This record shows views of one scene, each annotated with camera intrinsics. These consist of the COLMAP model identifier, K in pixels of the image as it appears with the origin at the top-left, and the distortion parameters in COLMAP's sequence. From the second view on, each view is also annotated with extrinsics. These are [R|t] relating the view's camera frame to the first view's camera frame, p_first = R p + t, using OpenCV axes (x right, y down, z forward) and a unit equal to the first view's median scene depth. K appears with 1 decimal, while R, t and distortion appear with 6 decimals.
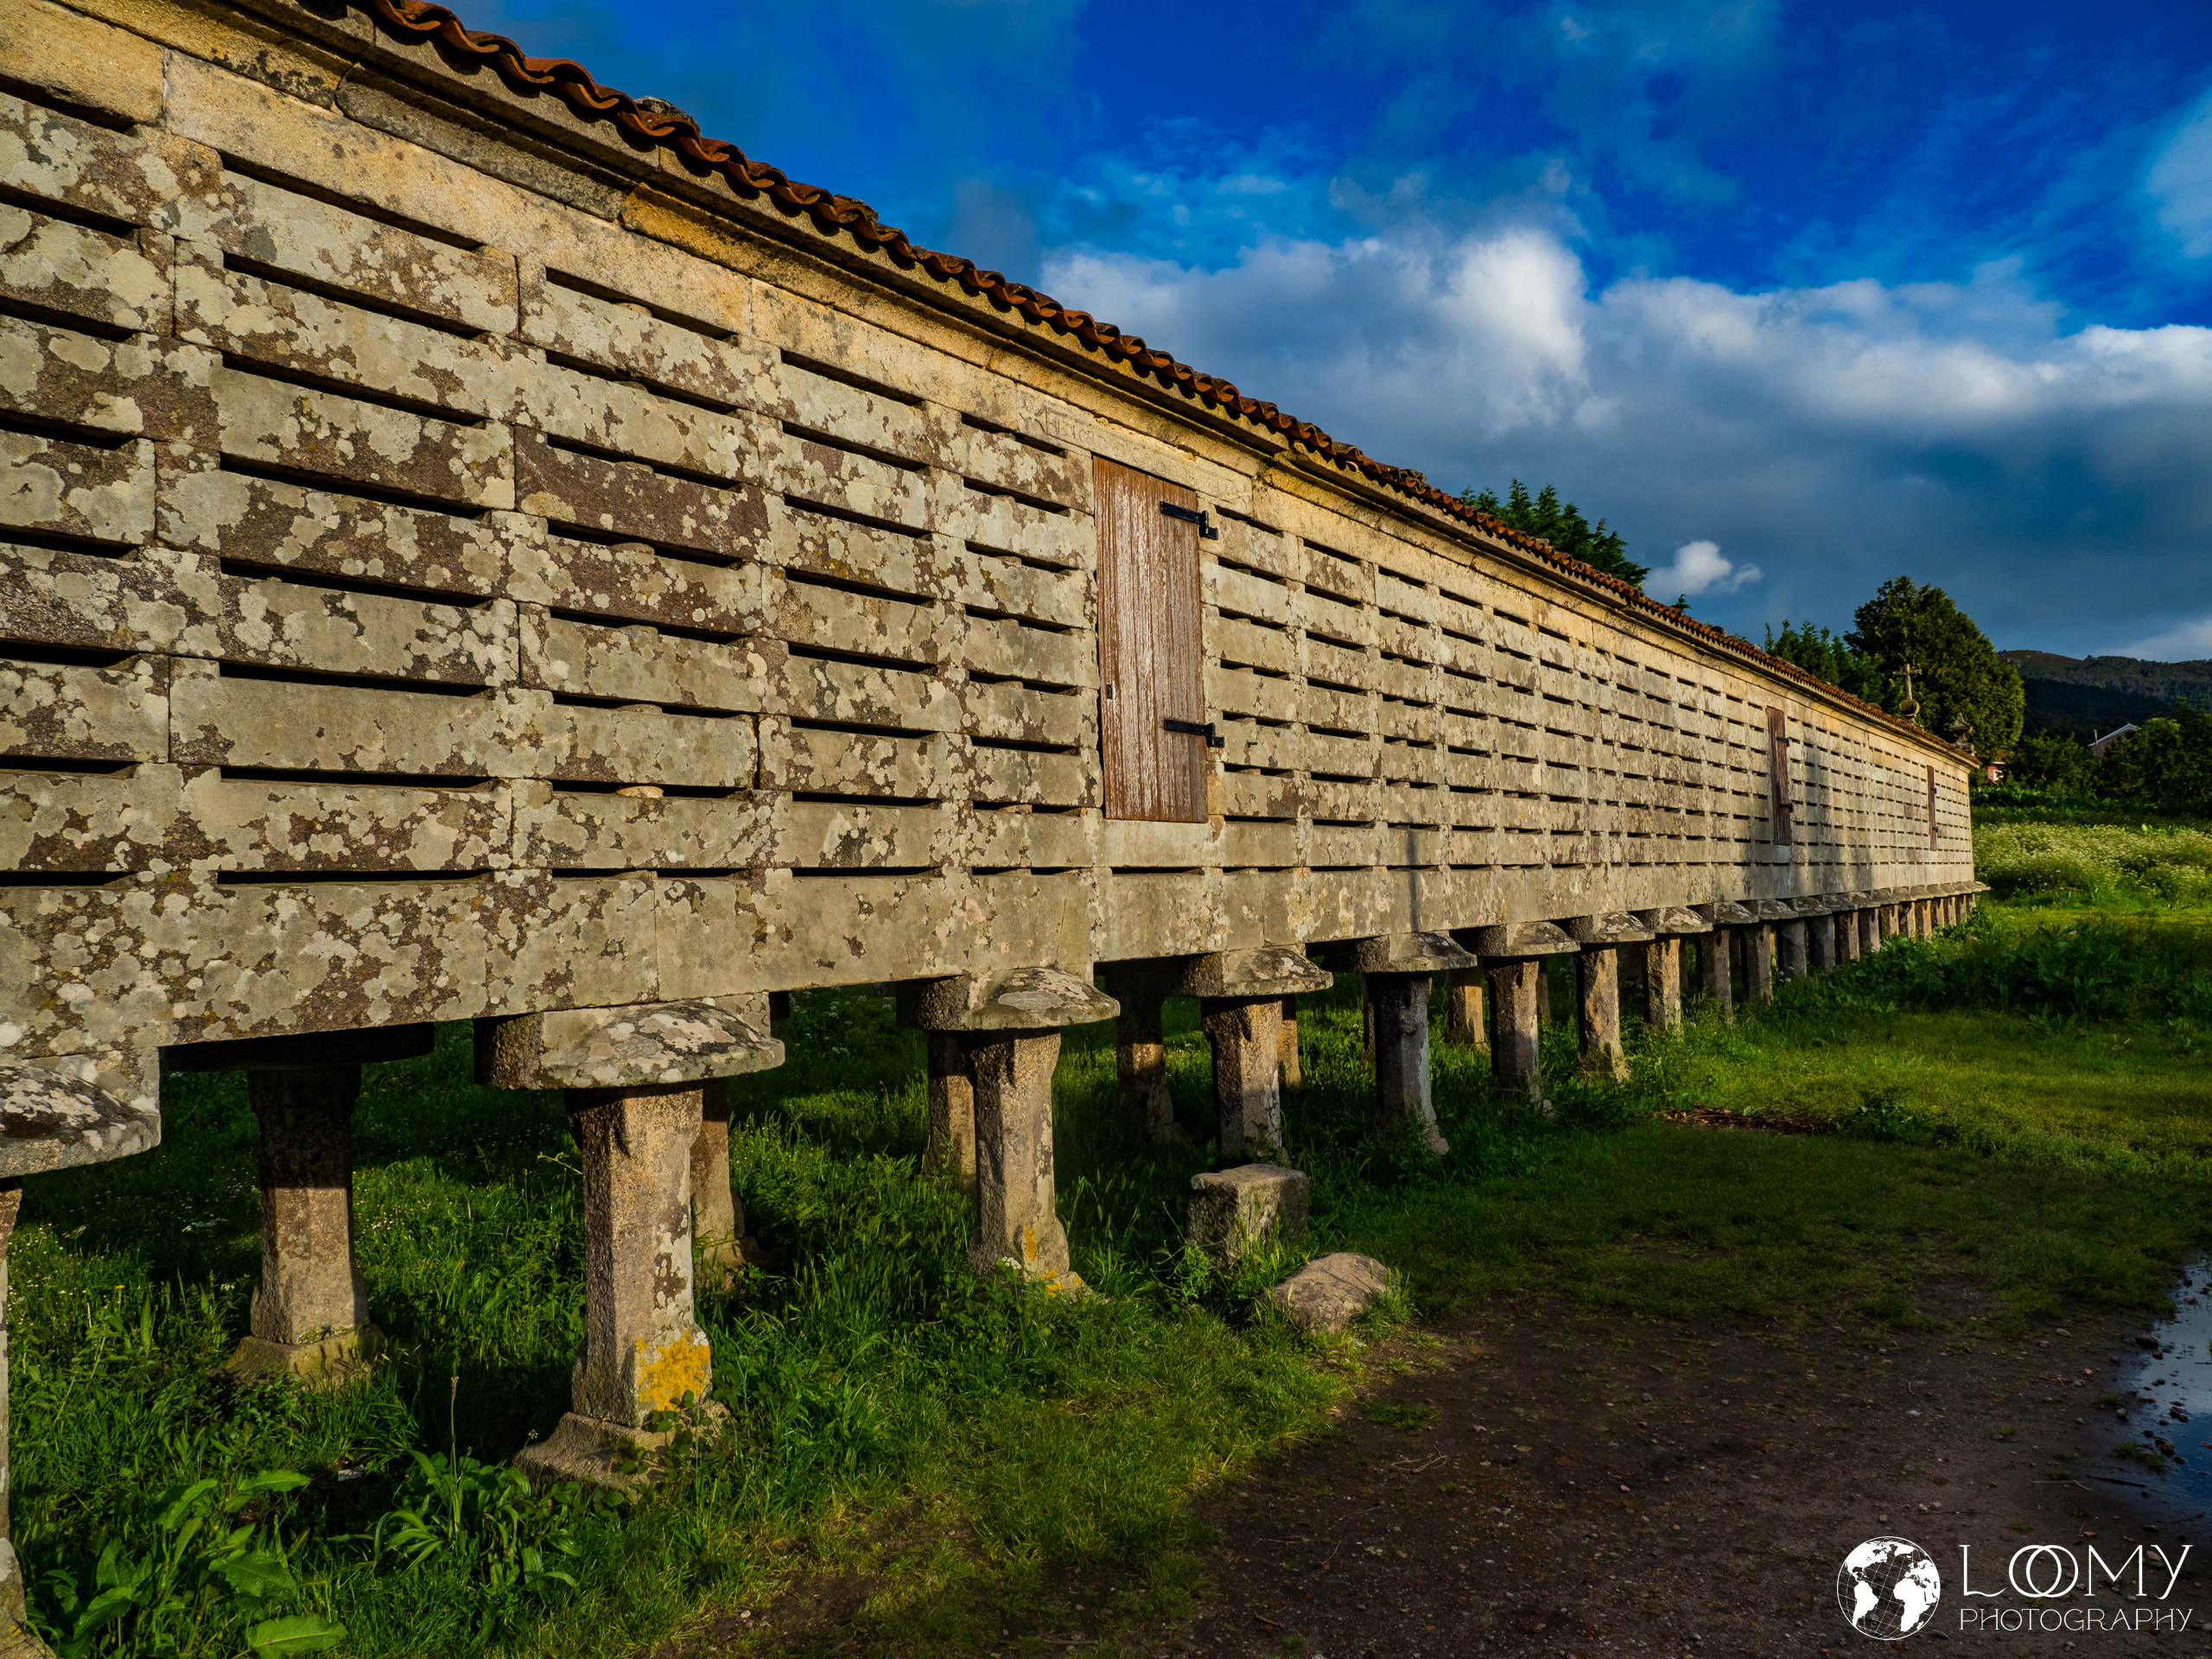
lens RADIAL K [[1516.2, 0, 1104.6], [0, 1516.2, 901.7], [0, 0, 1]] dist [-0.054828, 0.022118]
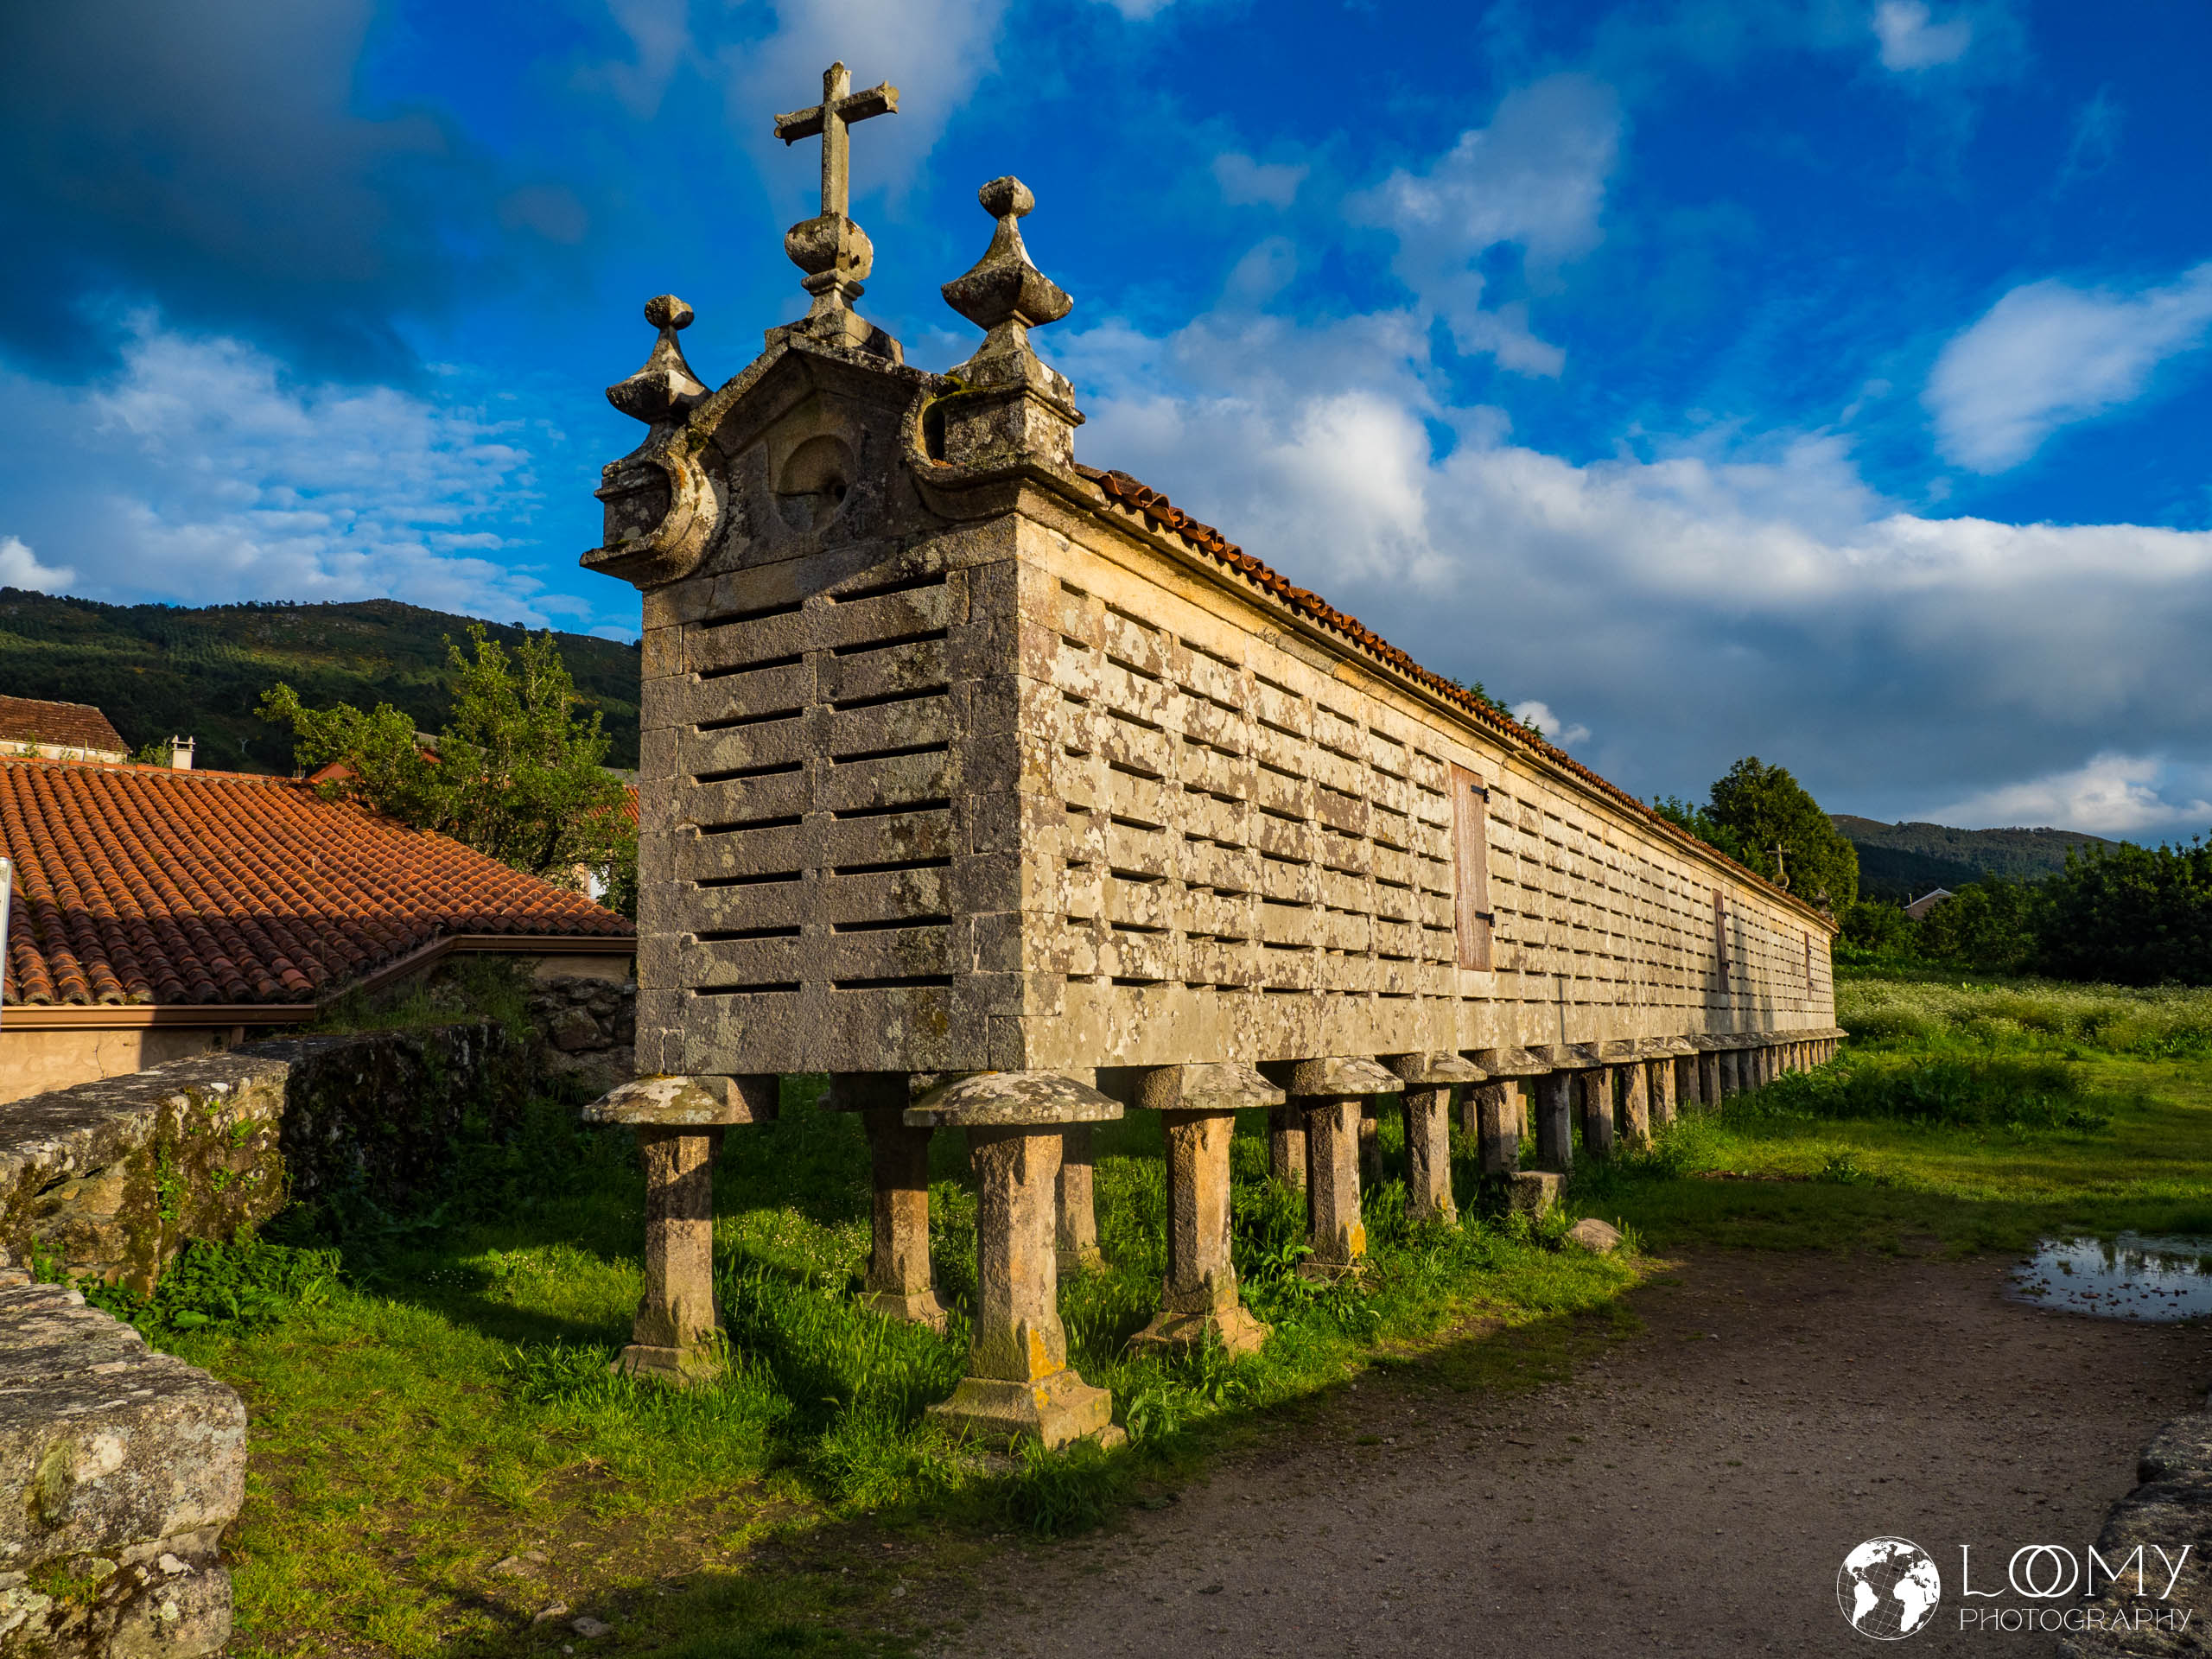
lens RADIAL K [[1545.6, 0, 1106.2], [0, 1545.6, 946.7], [0, 0, 1]] dist [0.001447, -0.064405]
pose [[0.993921, 0.020997, 0.108071, -0.488758], [-0.014080, 0.997827, -0.064370, 0.033117], [-0.109188, 0.062457, 0.992057, -0.597421]]
